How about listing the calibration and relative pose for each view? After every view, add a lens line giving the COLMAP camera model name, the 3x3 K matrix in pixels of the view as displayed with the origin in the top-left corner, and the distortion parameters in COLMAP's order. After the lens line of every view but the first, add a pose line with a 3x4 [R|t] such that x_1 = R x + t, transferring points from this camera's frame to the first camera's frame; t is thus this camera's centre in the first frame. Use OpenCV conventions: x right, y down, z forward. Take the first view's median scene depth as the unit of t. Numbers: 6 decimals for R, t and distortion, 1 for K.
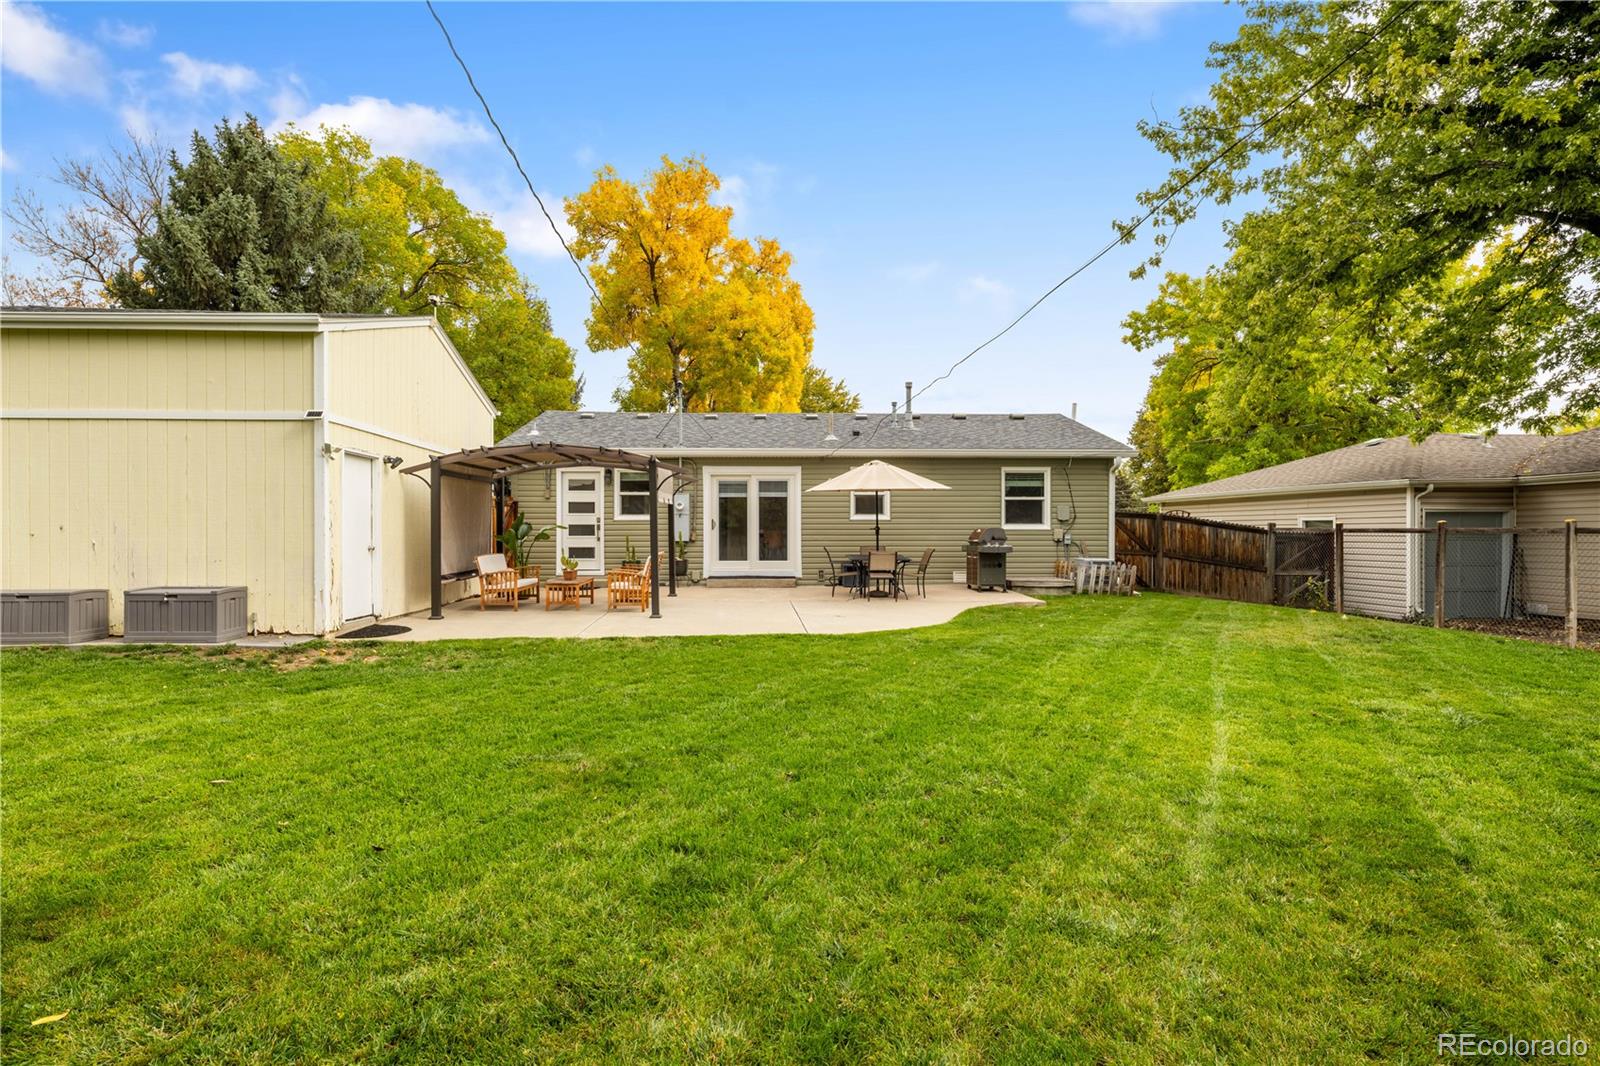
lens RADIAL K [[778.7, 0, 789.9], [0, 778.7, 534.2], [0, 0, 1]] dist [0.004843, -0.005482]
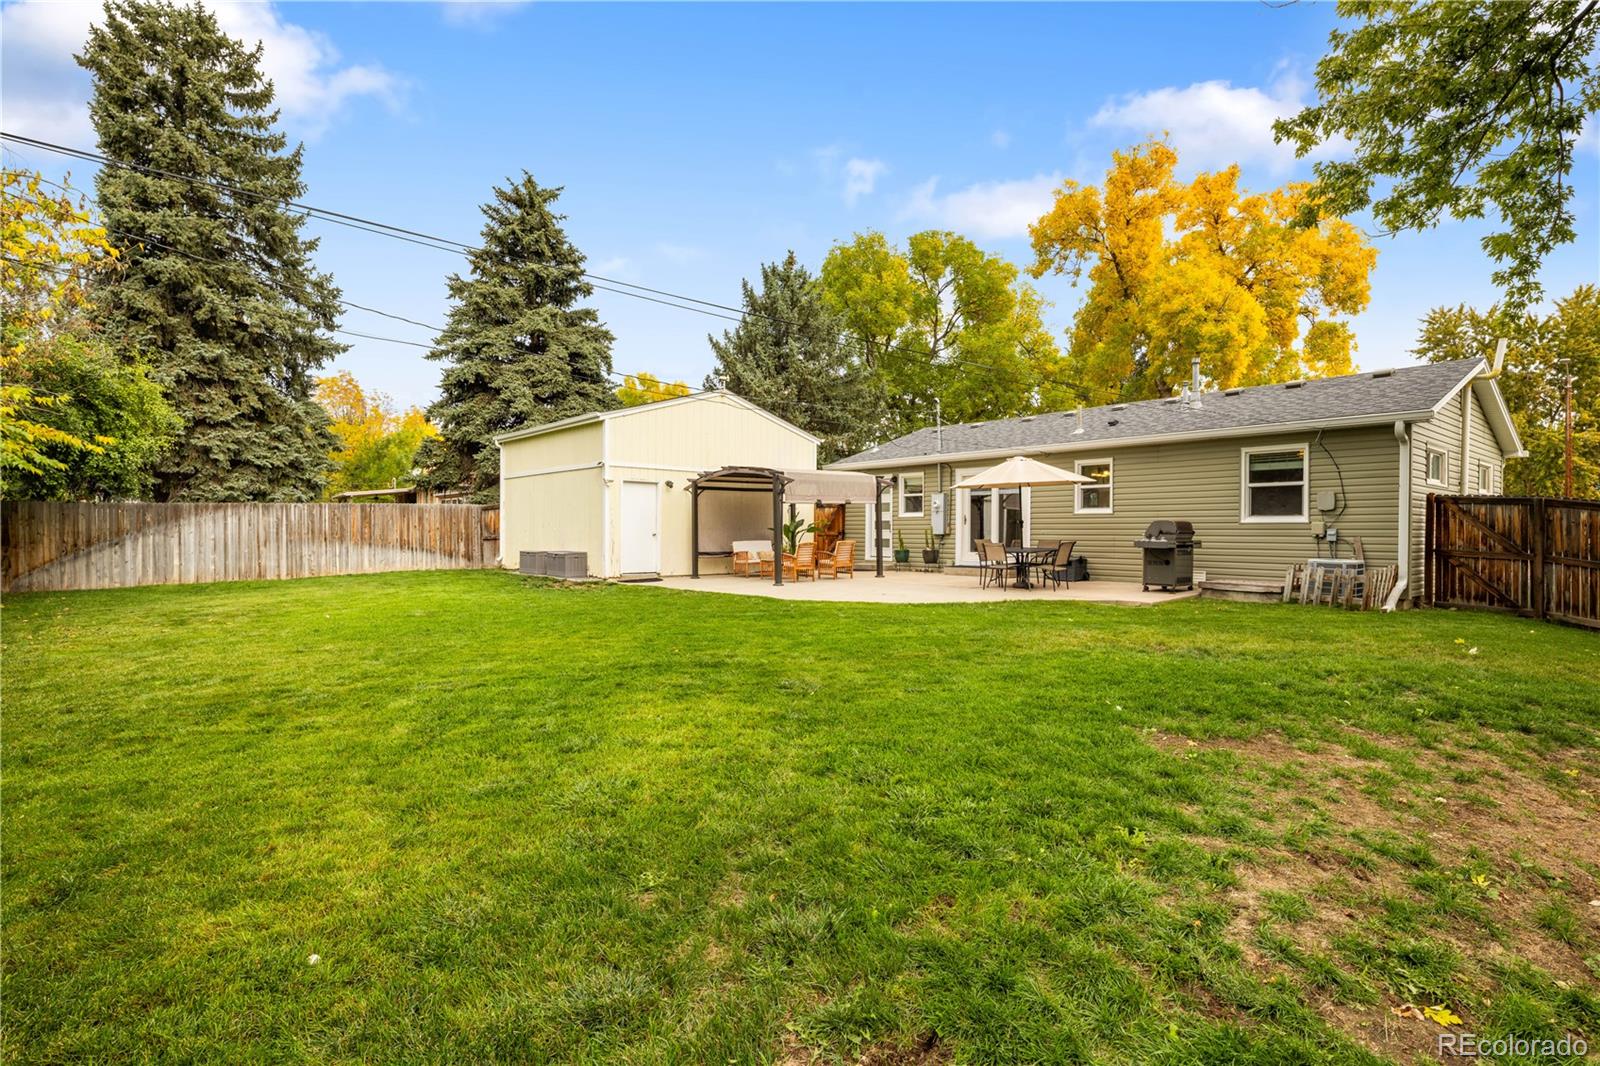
lens RADIAL K [[778.7, 0, 792.6], [0, 778.7, 535.3], [0, 0, 1]] dist [0.004843, -0.005482]
pose [[0.611485, 0.006871, -0.791226, 0.648580], [-0.005036, 0.999976, 0.004792, 0.006012], [0.791240, 0.001055, 0.611505, 0.107601]]
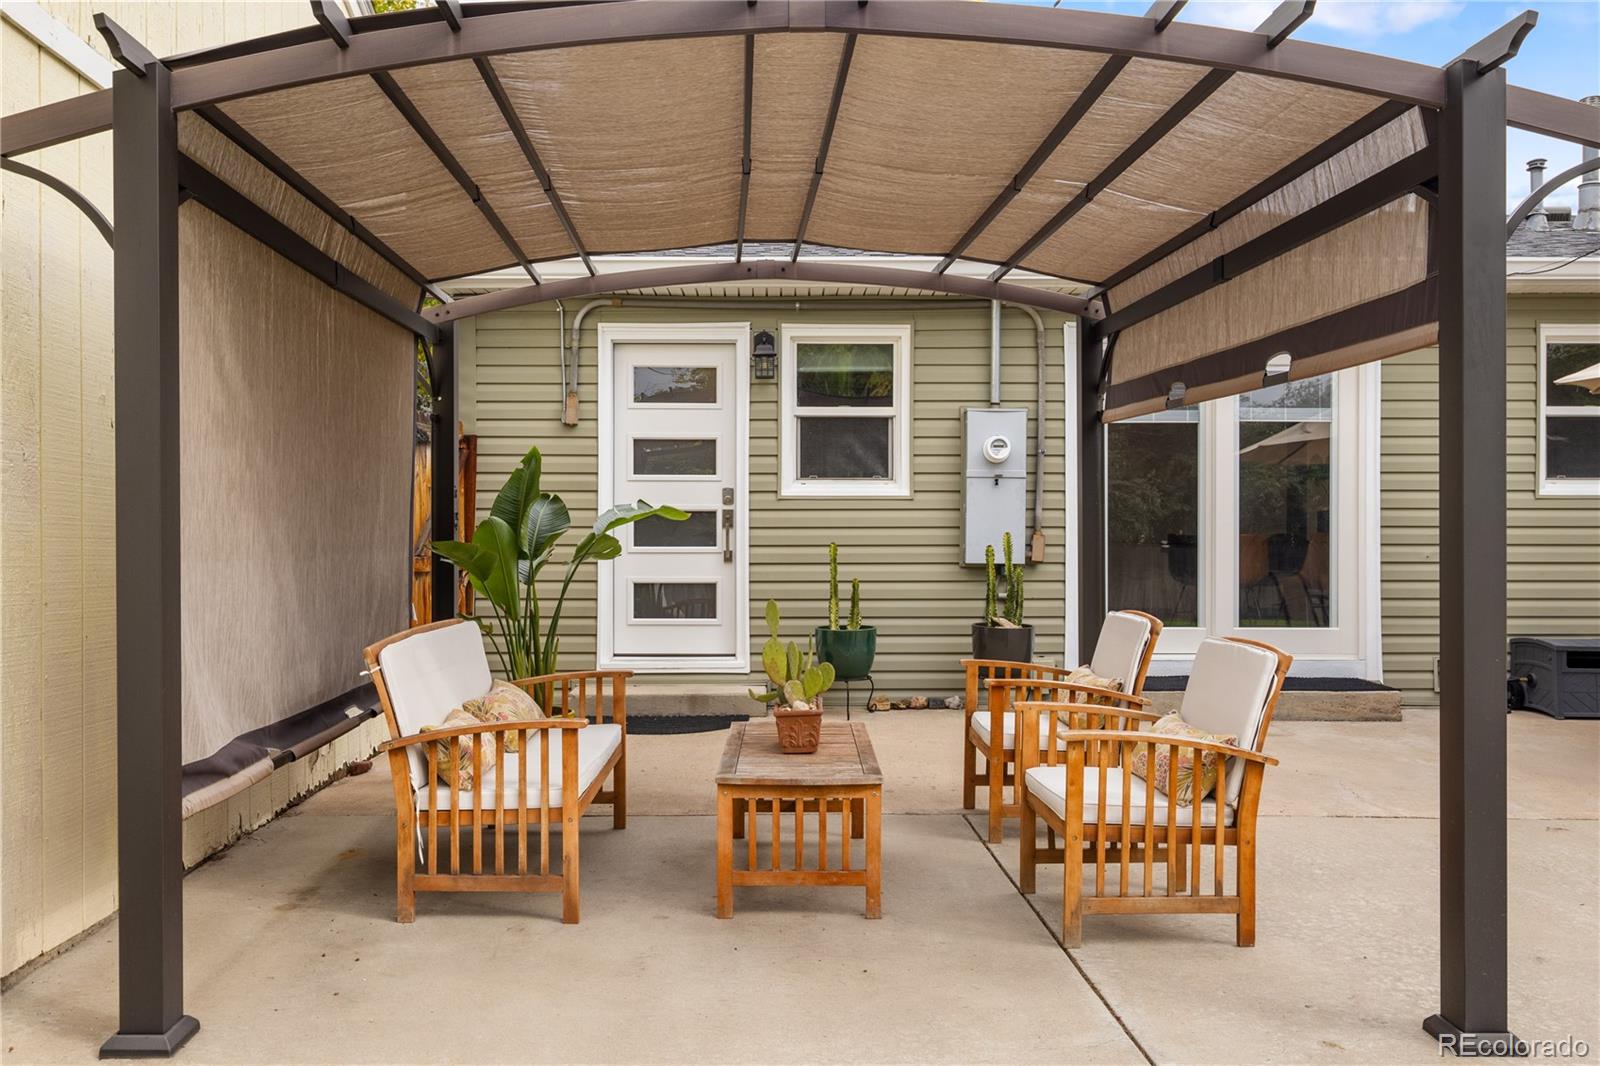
lens RADIAL K [[1267.5, 0, 794.8], [0, 1267.5, 537.2], [0, 0, 1]] dist [0.008718, 0.000712]
pose [[0.999789, 0.001475, -0.020469, -0.208715], [-0.001610, 0.999977, -0.006600, 0.001732], [0.020459, 0.006632, 0.999769, 0.491963]]
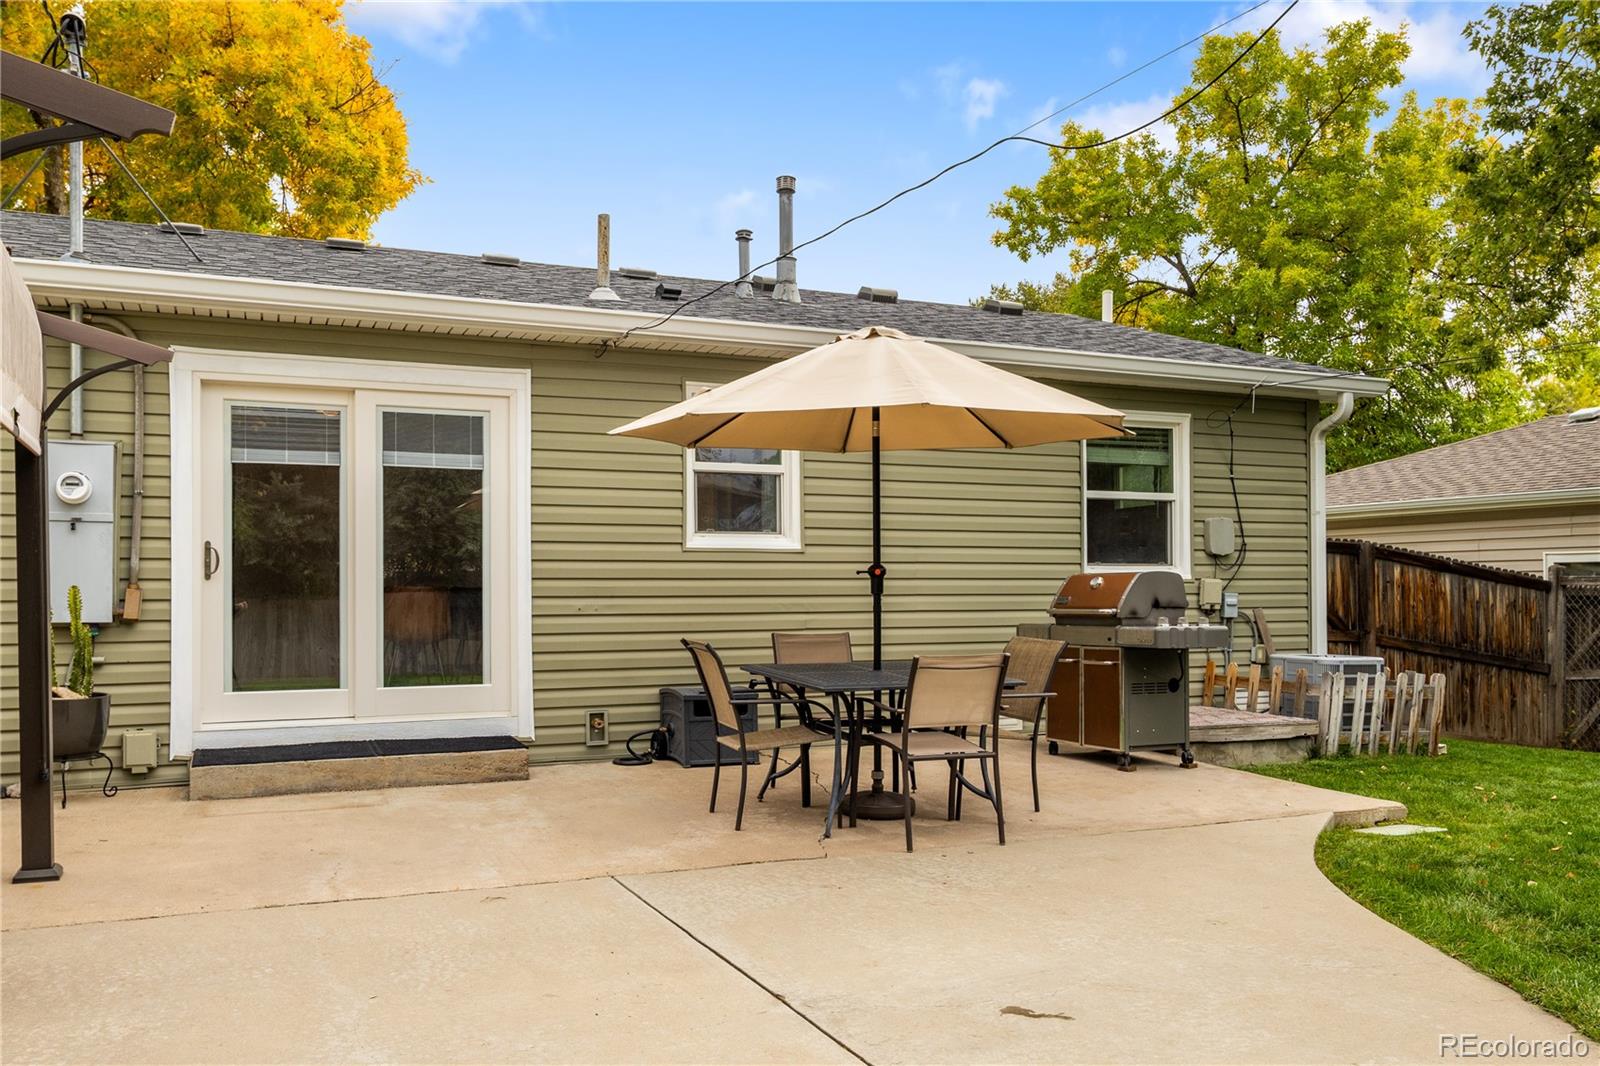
lens RADIAL K [[1267.5, 0, 784.1], [0, 1267.5, 581.0], [0, 0, 1]] dist [0.008718, 0.000712]
pose [[0.929863, -0.000211, 0.367907, -0.075351], [0.005982, 0.999876, -0.014545, 0.002395], [-0.367858, 0.015725, 0.929749, 0.510023]]
